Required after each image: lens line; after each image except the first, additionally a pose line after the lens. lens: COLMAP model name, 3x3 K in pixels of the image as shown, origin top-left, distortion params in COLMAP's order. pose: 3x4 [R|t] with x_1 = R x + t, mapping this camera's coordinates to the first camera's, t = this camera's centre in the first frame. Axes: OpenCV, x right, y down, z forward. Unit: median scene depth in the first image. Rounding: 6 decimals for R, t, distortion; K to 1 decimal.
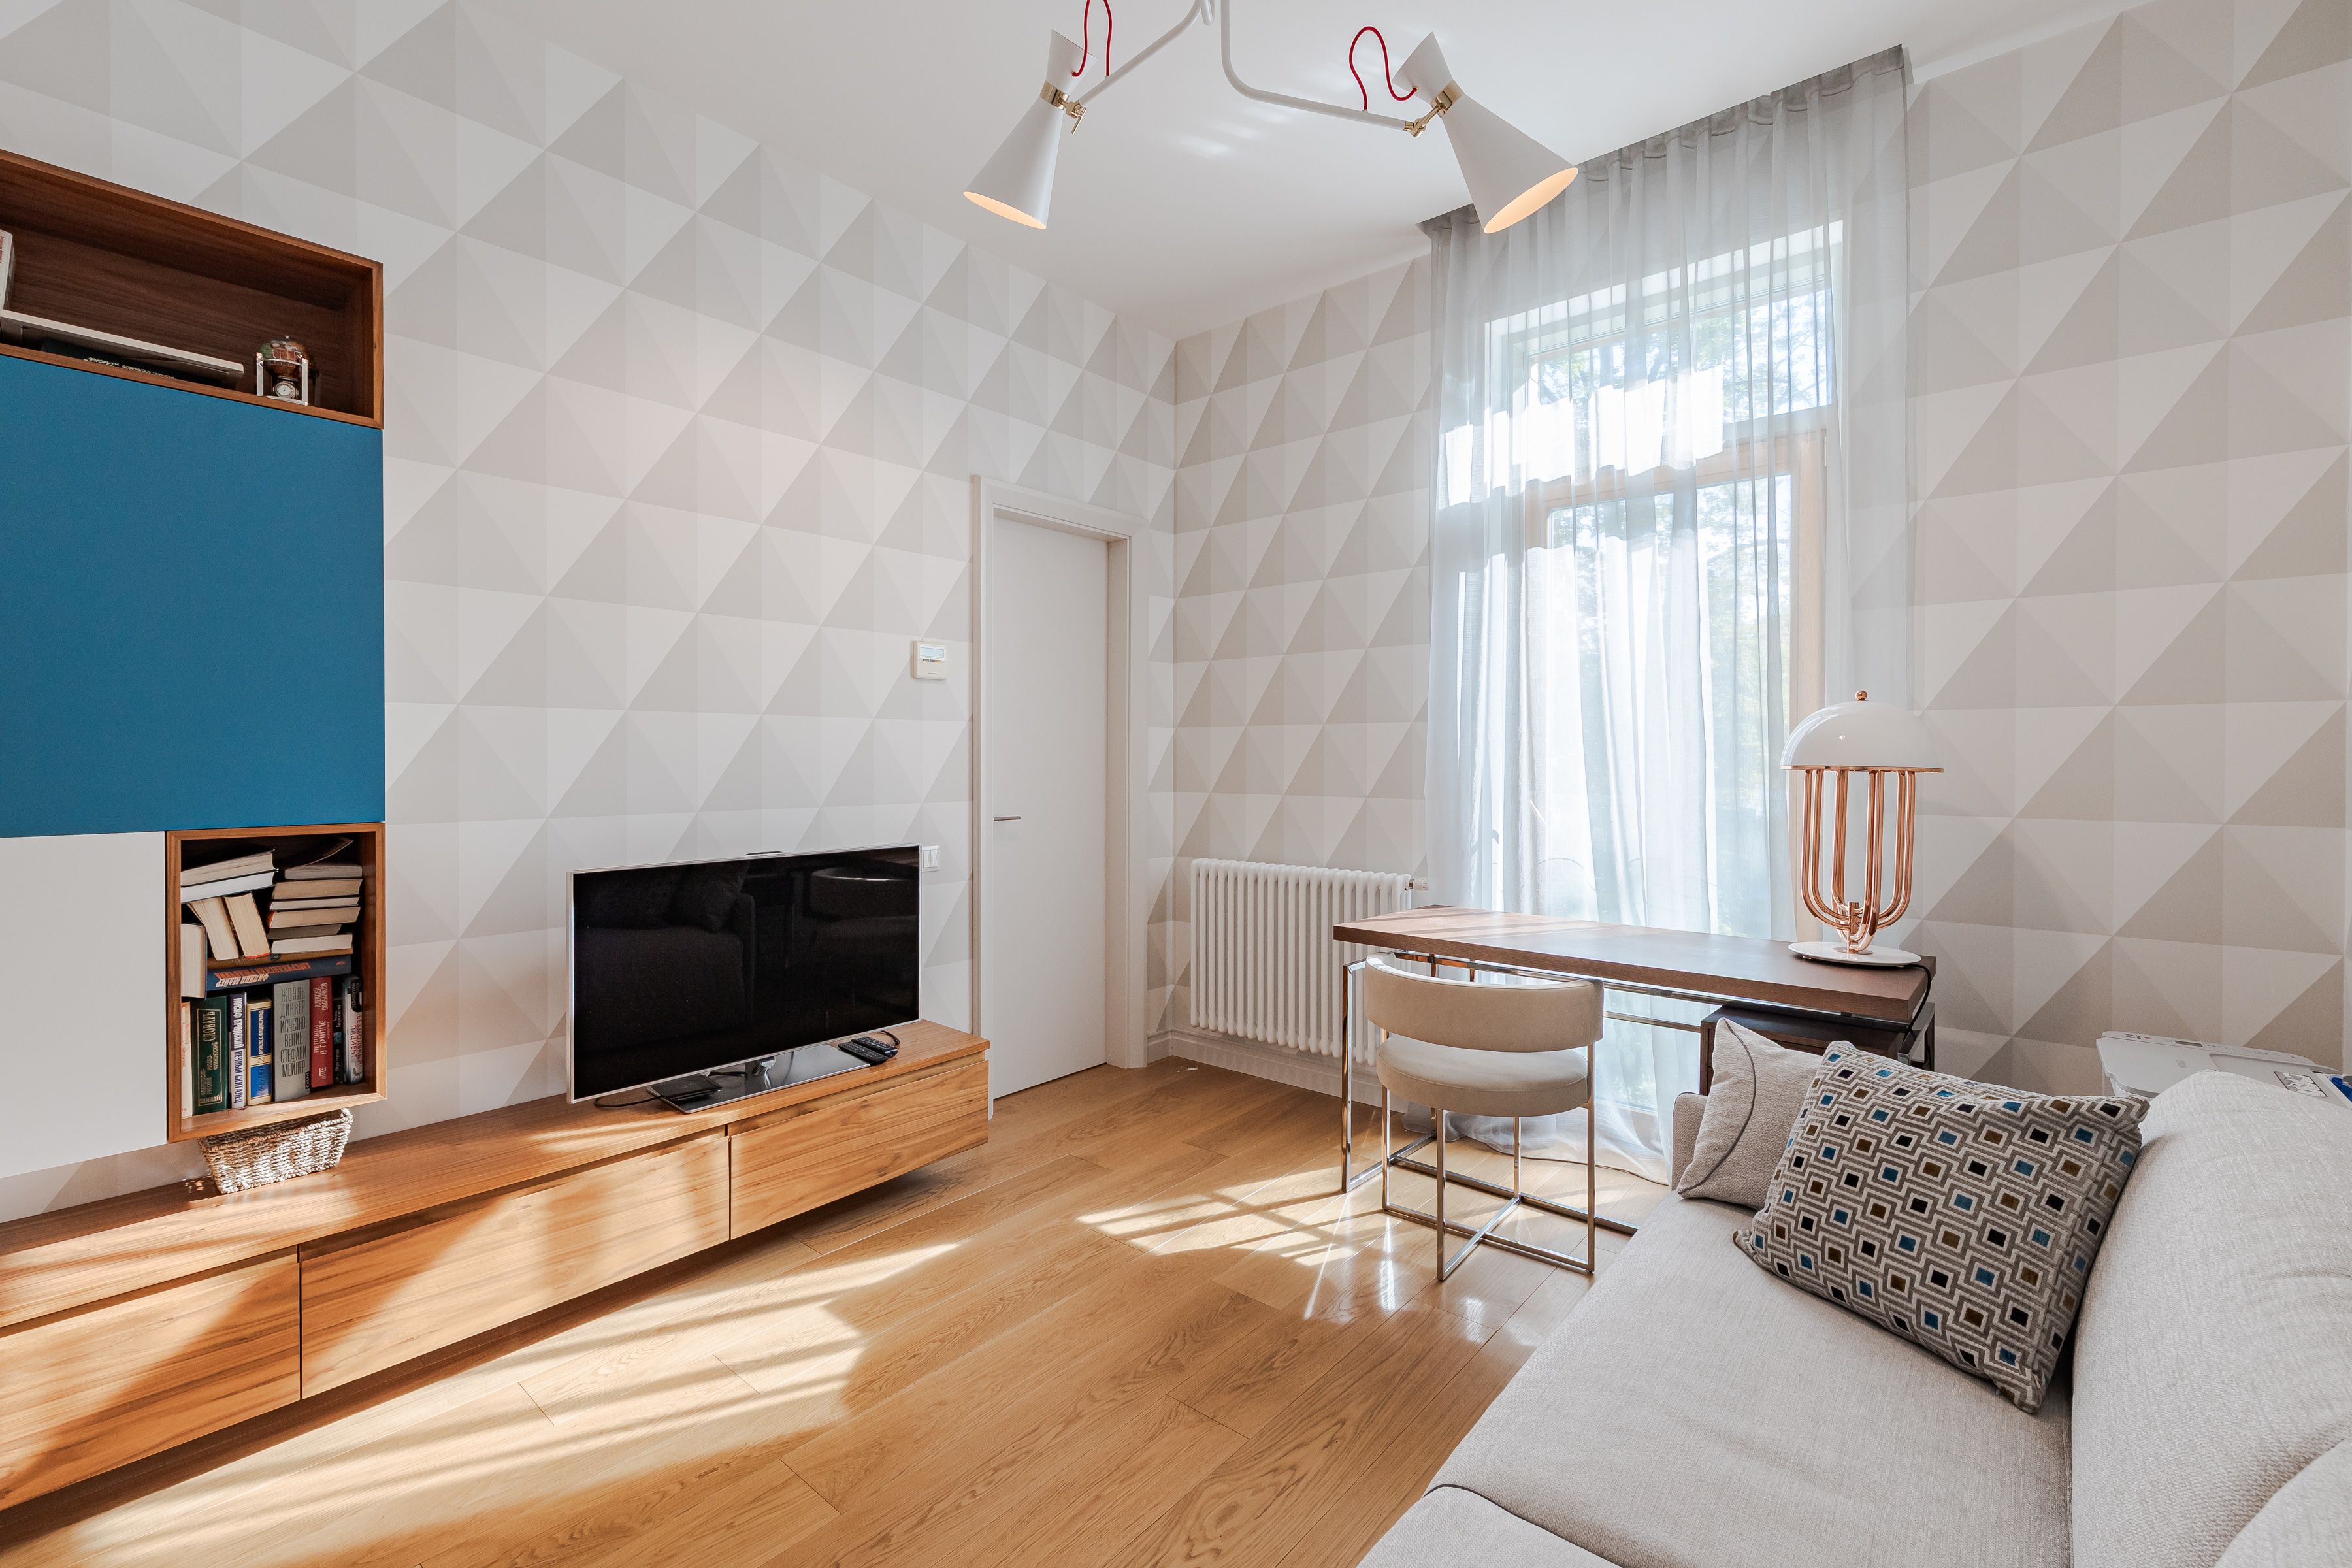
lens RADIAL K [[1010.0, 0, 1176.0], [0, 1010.0, 784.0], [0, 0, 1]] dist [-0.000170, -0.000108]
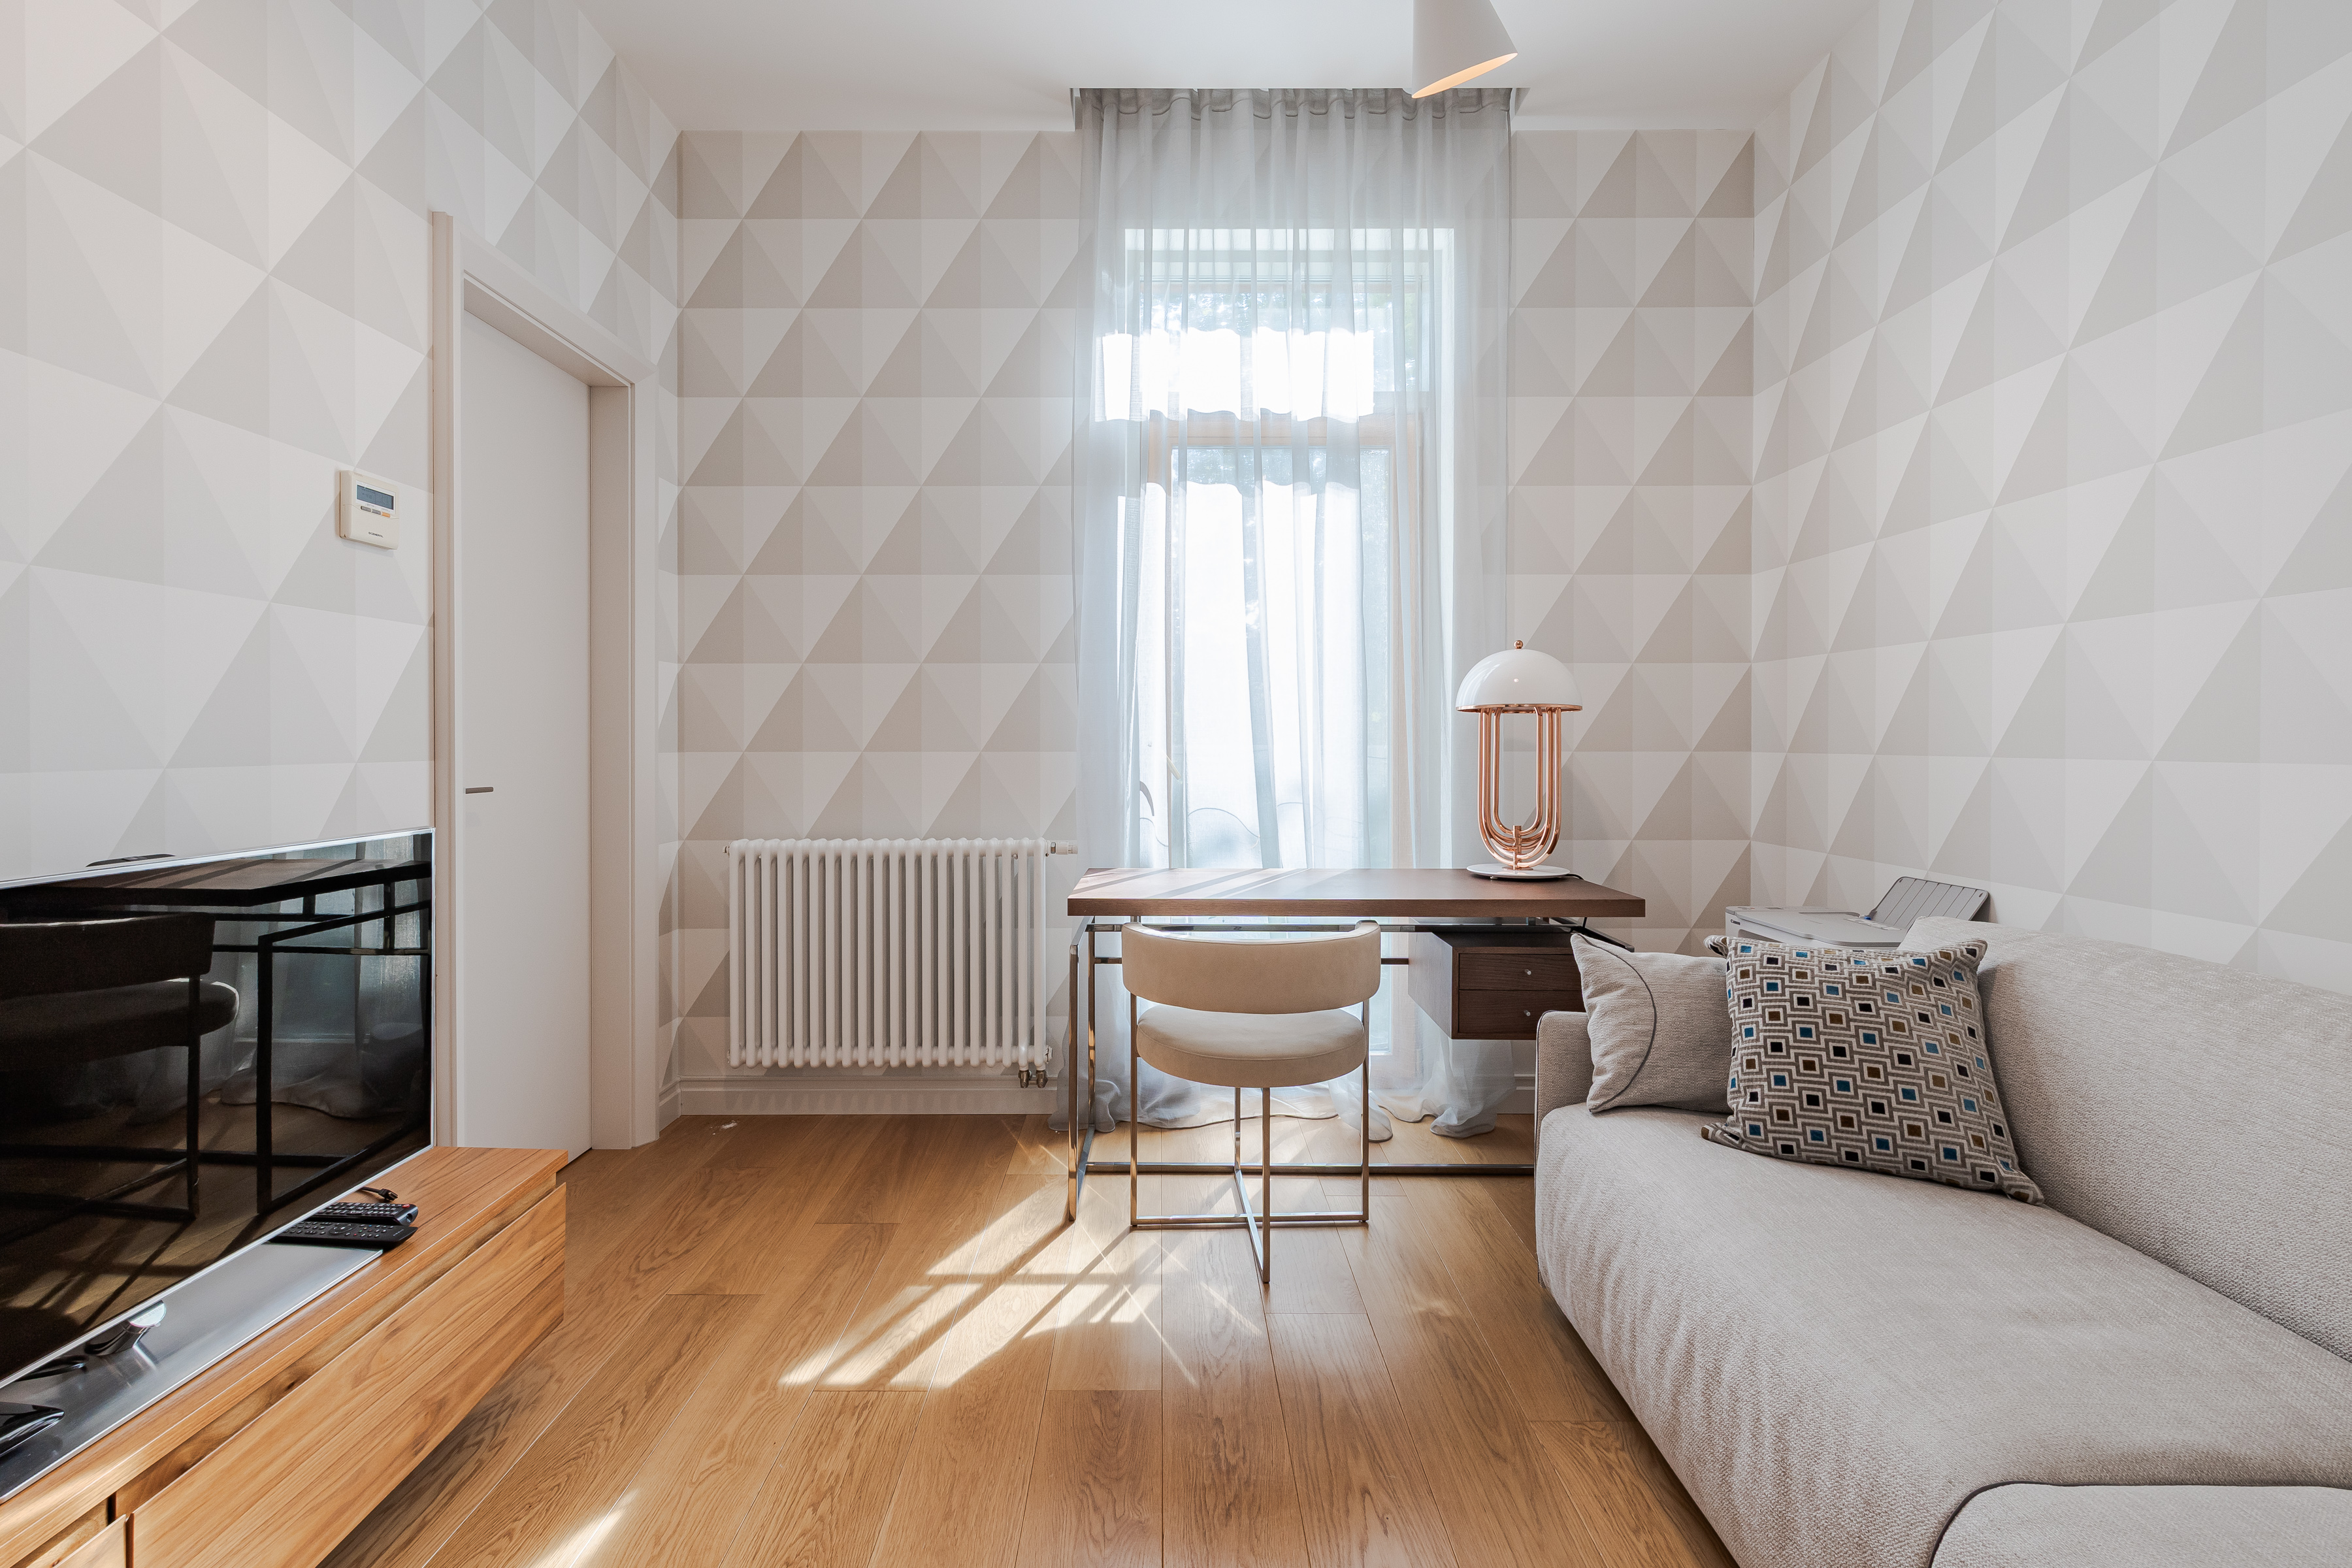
lens RADIAL K [[1027.2, 0, 1170.3], [0, 1027.2, 760.7], [0, 0, 1]] dist [0.001862, -0.000048]
pose [[0.762189, -0.014963, 0.647182, -0.279384], [0.018222, 0.999833, 0.001656, 0.025326], [-0.647099, 0.010531, 0.762334, 0.273995]]
